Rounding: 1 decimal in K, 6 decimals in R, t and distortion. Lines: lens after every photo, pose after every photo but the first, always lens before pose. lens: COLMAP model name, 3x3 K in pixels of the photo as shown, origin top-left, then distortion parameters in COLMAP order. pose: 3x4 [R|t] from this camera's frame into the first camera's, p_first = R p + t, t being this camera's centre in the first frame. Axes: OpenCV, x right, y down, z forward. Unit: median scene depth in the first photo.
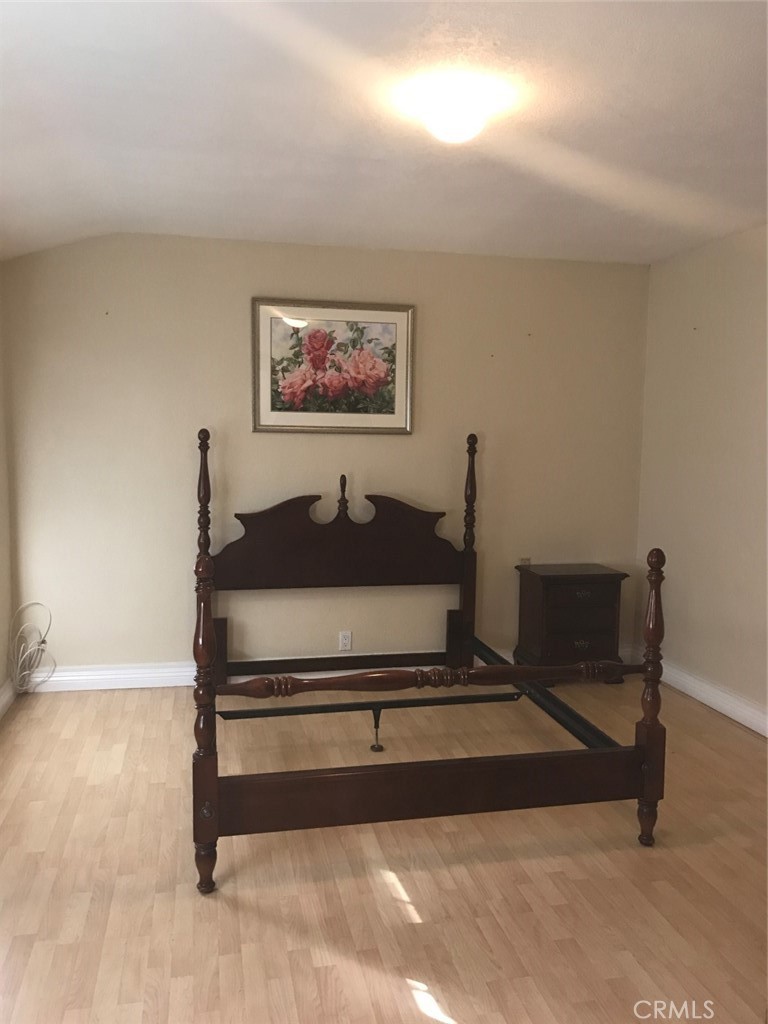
lens RADIAL K [[837.1, 0, 385.4], [0, 837.1, 521.4], [0, 0, 1]] dist [0.046758, -0.063363]
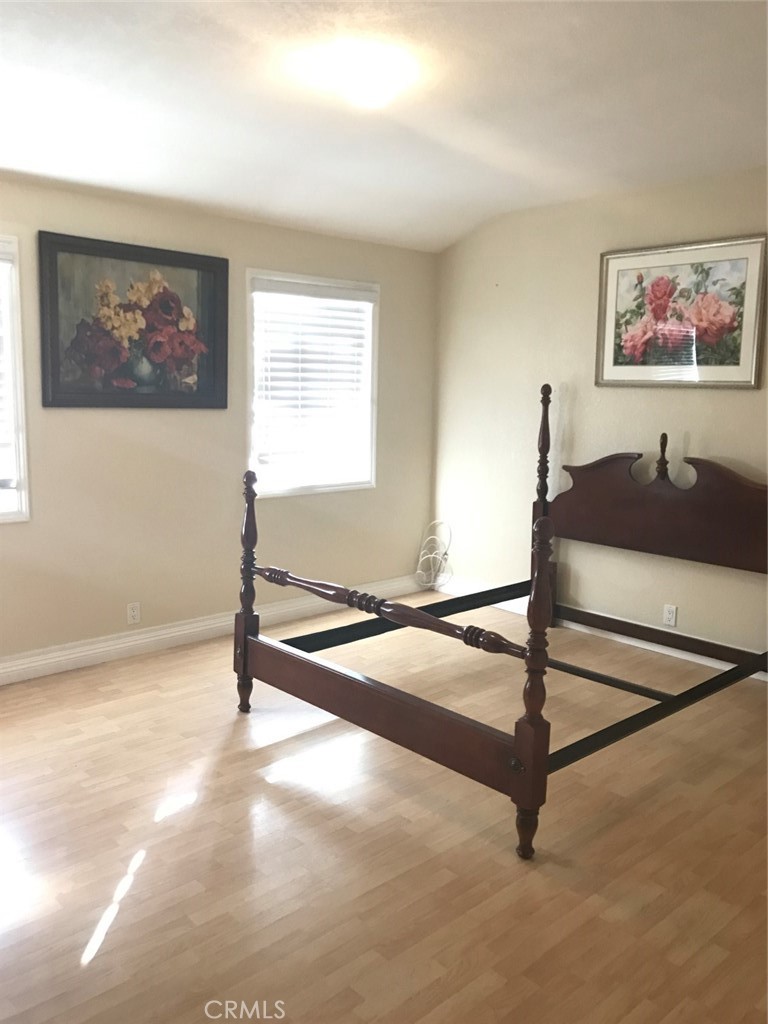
lens RADIAL K [[837.1, 0, 383.5], [0, 837.1, 507.9], [0, 0, 1]] dist [0.046758, -0.063363]
pose [[0.509903, 0.121370, -0.851627, 0.589634], [-0.103852, 0.991441, 0.079115, -0.015150], [0.853940, 0.048102, 0.518144, 0.260262]]
